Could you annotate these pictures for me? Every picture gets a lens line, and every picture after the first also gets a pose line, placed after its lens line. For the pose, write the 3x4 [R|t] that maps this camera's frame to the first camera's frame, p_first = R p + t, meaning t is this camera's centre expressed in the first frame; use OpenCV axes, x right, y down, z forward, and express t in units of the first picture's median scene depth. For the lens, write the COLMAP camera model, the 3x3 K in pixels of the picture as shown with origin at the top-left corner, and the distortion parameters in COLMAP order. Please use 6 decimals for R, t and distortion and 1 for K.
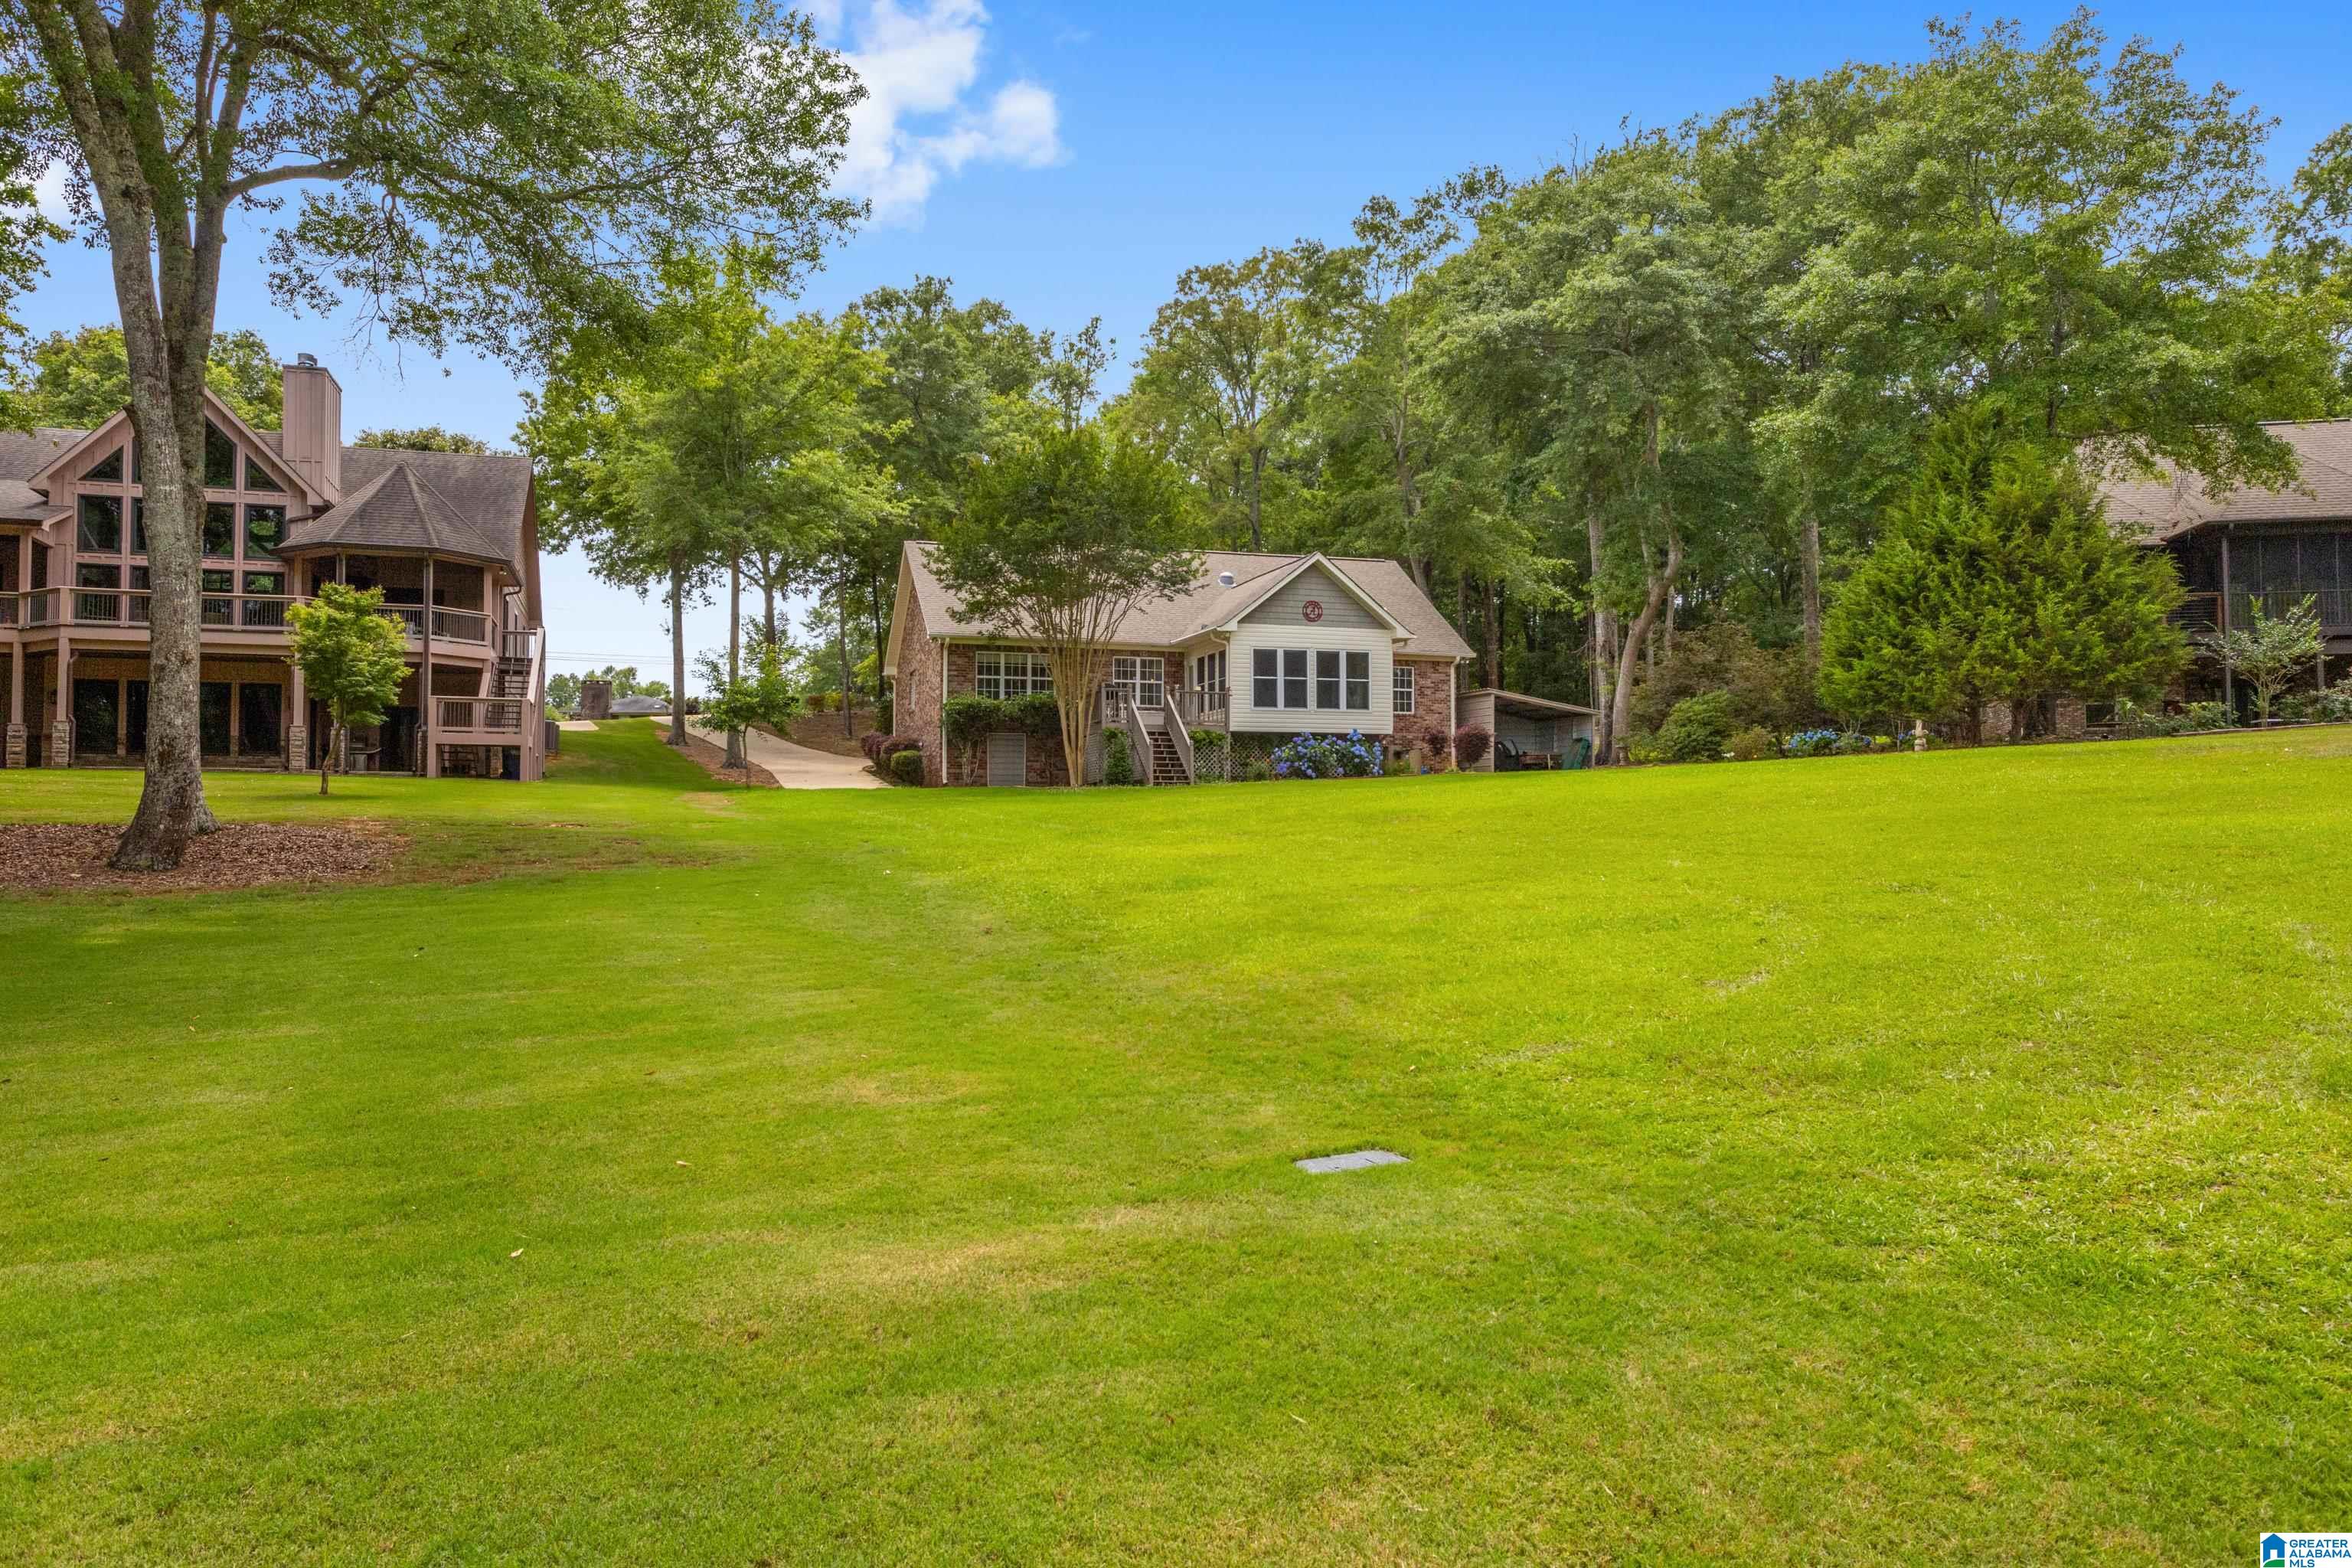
lens RADIAL K [[1646.8, 0, 1181.1], [0, 1646.8, 781.3], [0, 0, 1]] dist [0.004722, 0.000631]
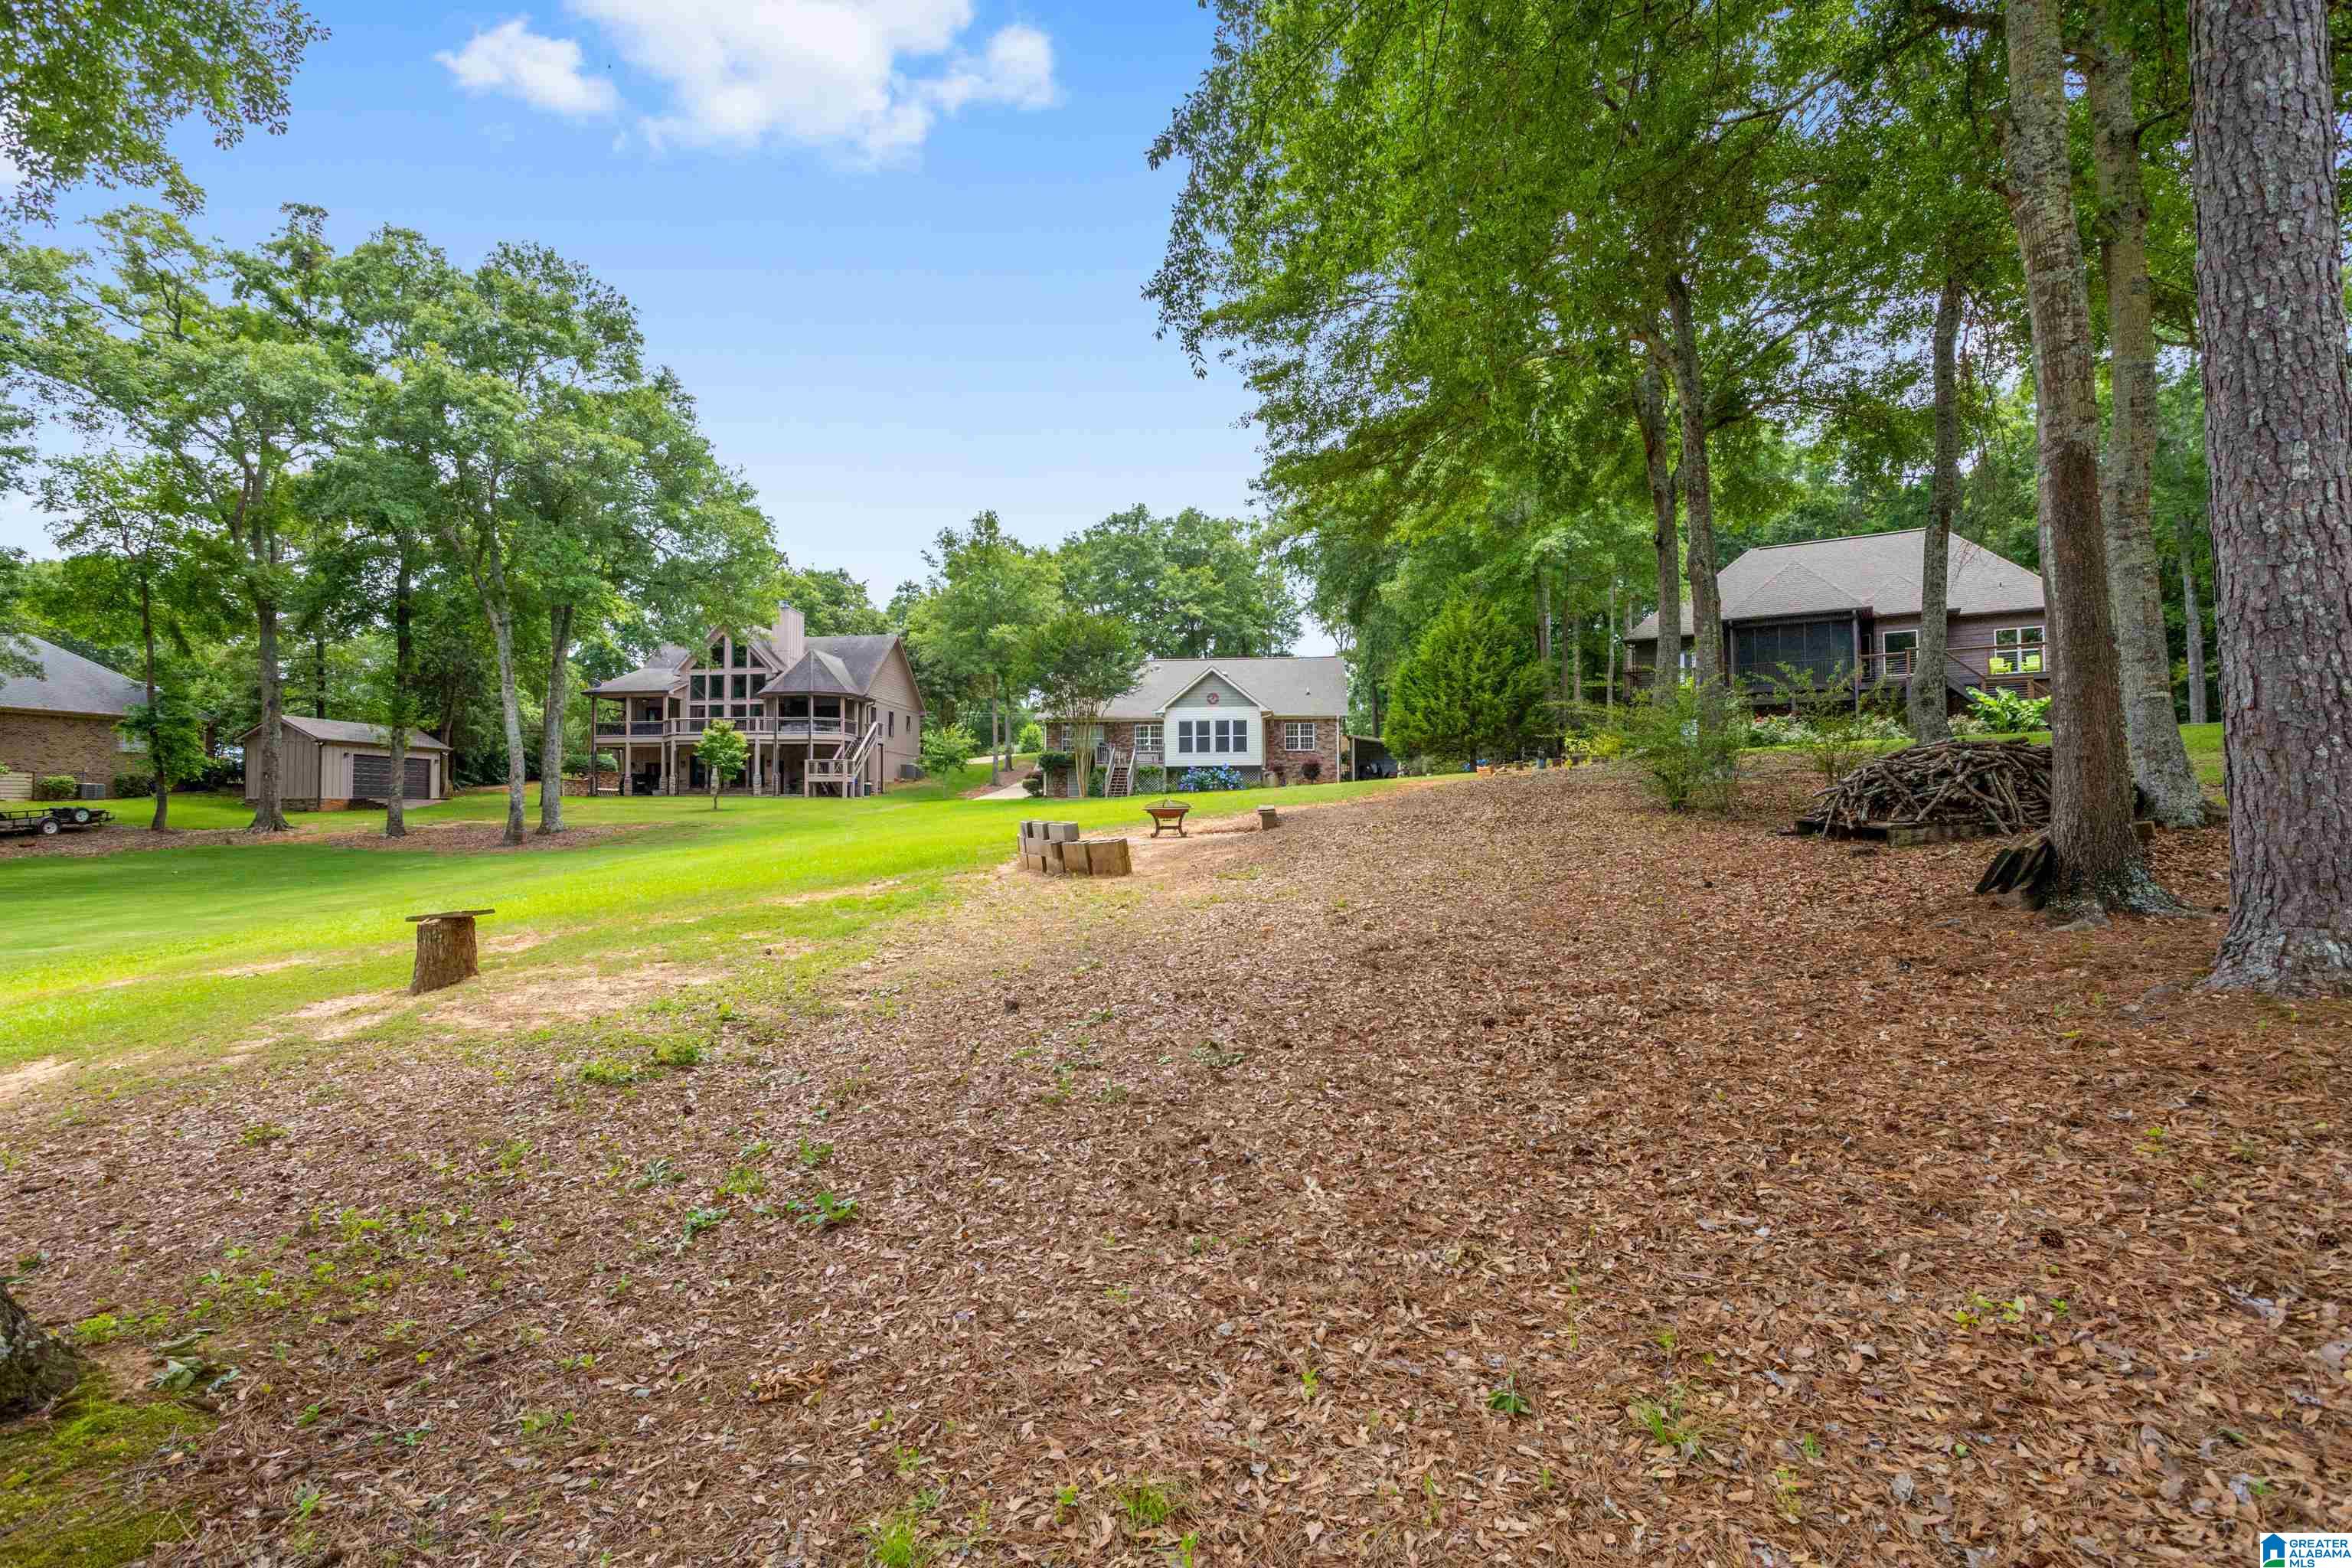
lens RADIAL K [[1165.6, 0, 1171.6], [0, 1165.6, 785.4], [0, 0, 1]] dist [-0.043537, 0.029991]
pose [[0.911179, -0.013715, -0.411783, 0.562855], [0.019779, 0.999750, 0.010467, -0.022157], [0.411537, -0.017681, 0.911222, -0.185093]]
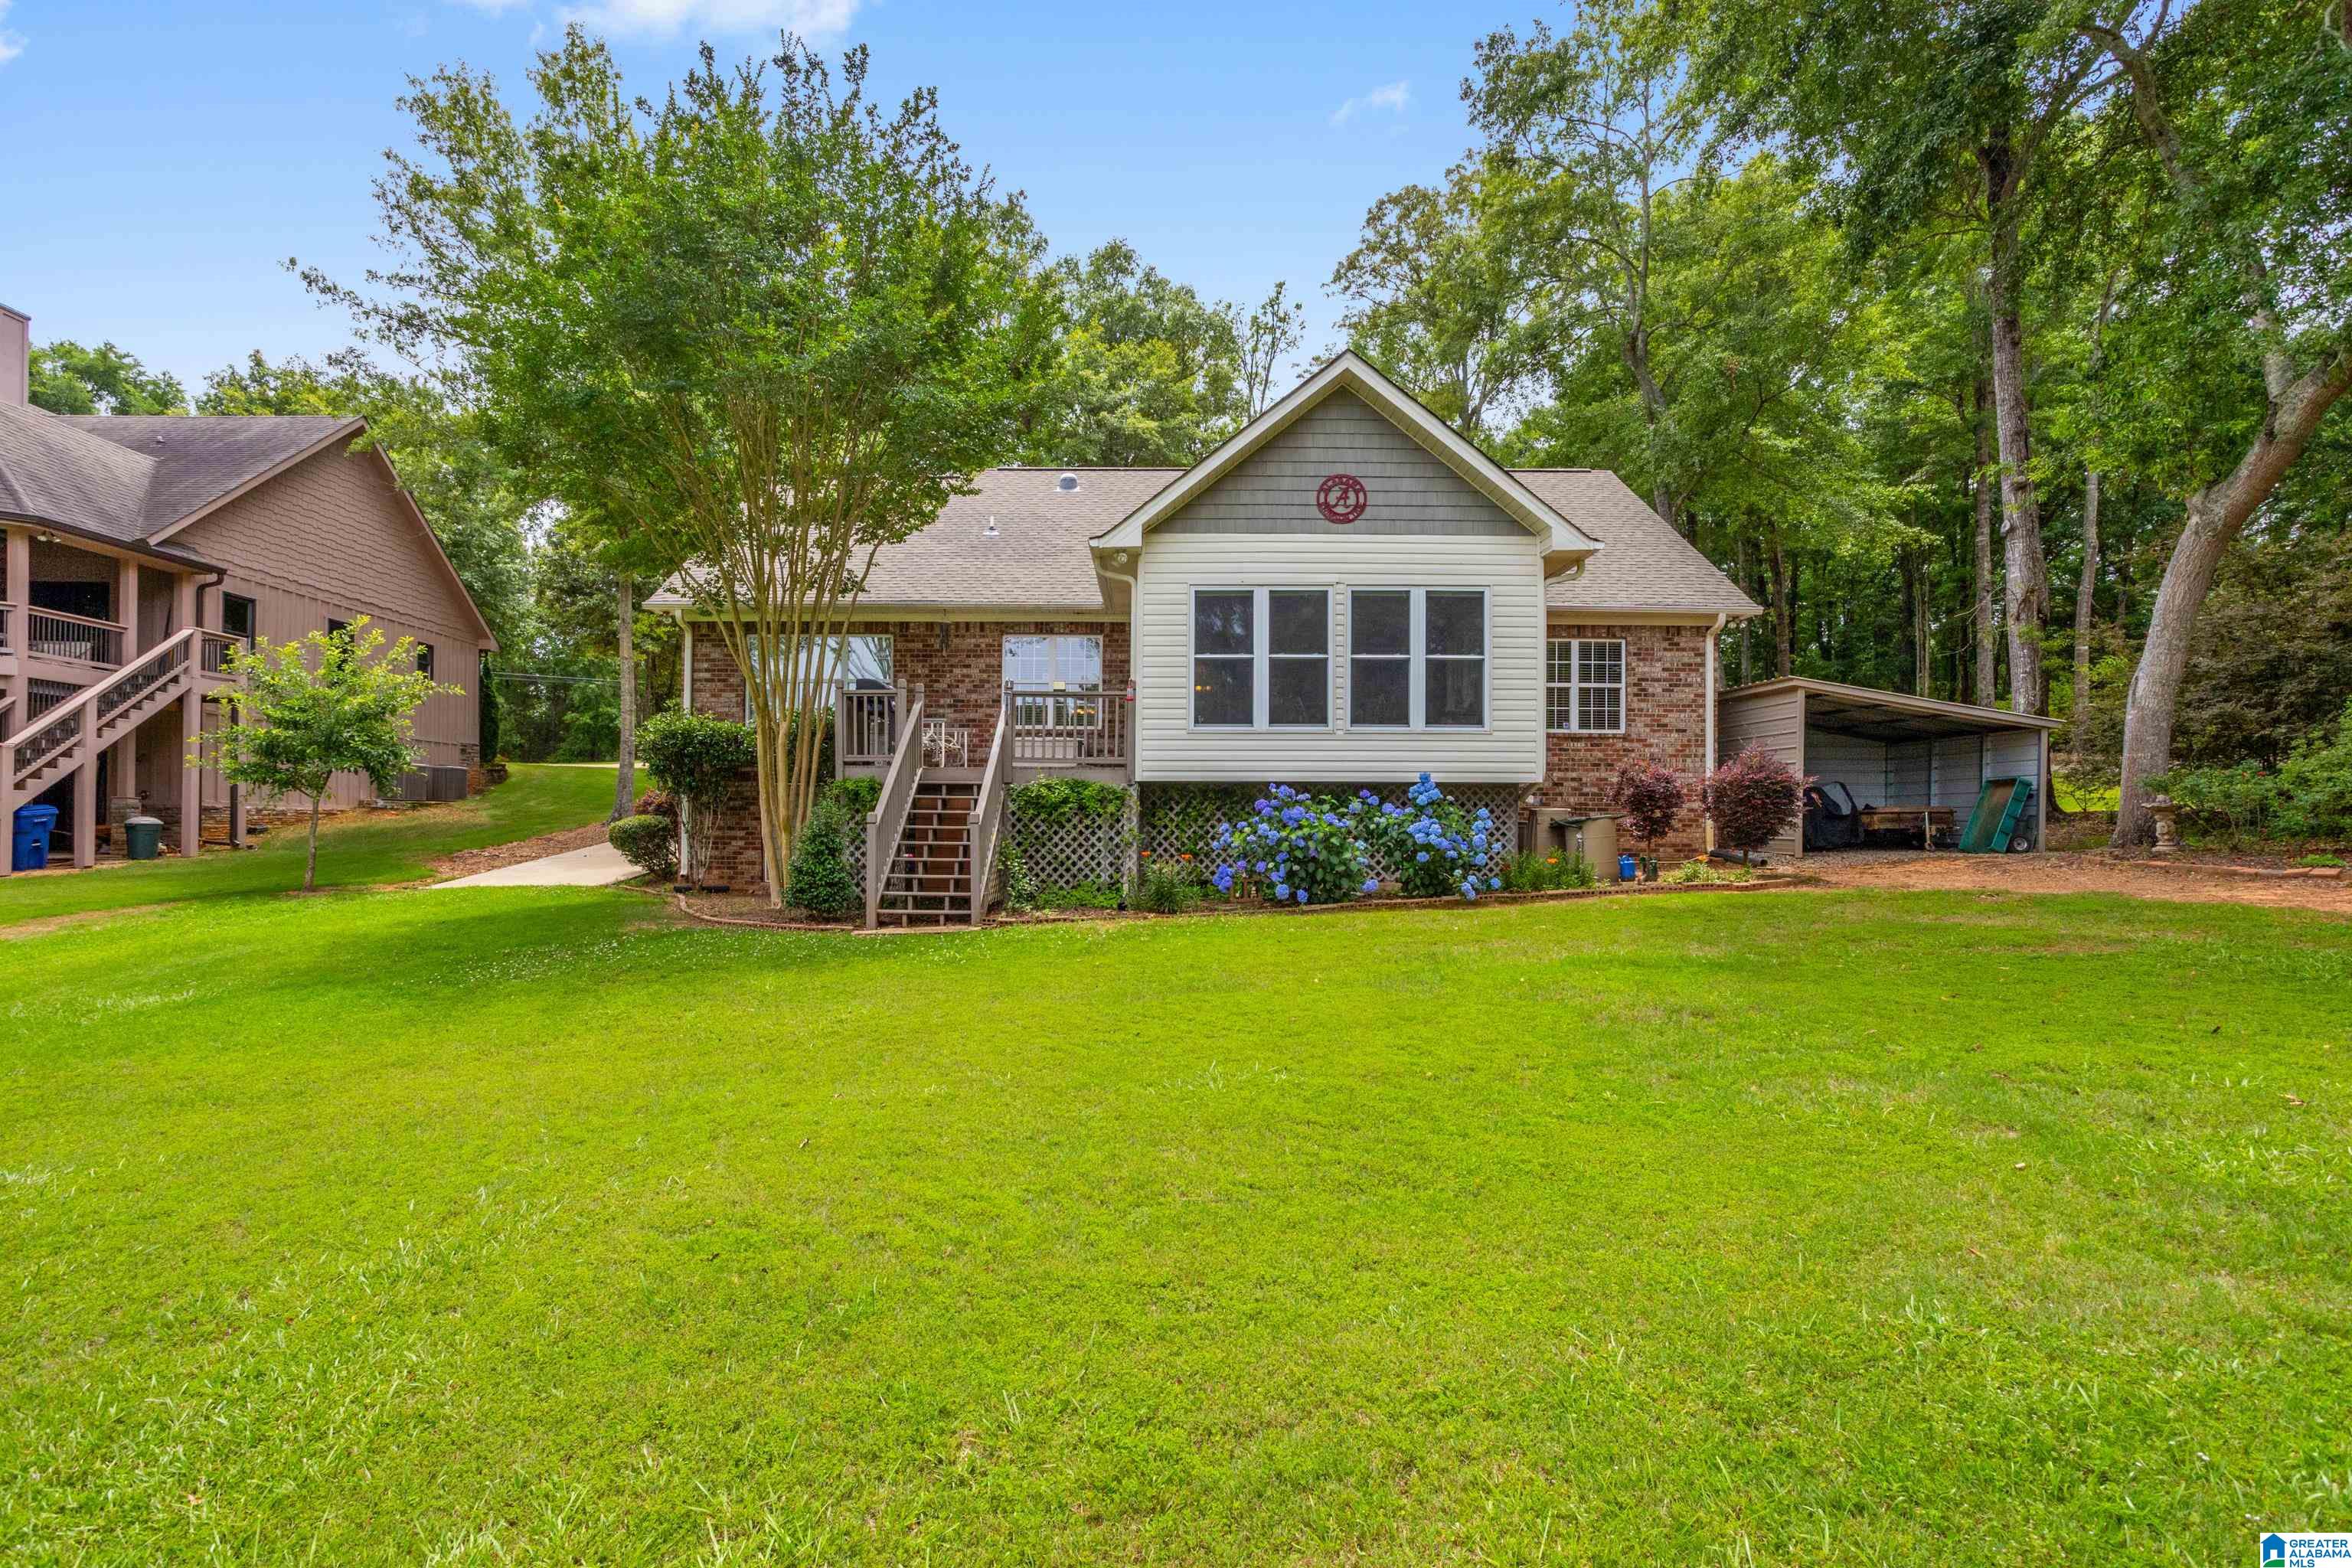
lens RADIAL K [[1165.6, 0, 1169.1], [0, 1165.6, 808.6], [0, 0, 1]] dist [-0.043537, 0.029991]
pose [[0.955311, -0.000073, -0.295603, 0.125892], [0.005439, 0.999835, 0.017332, -0.028200], [0.295553, -0.018165, 0.955154, 0.696522]]
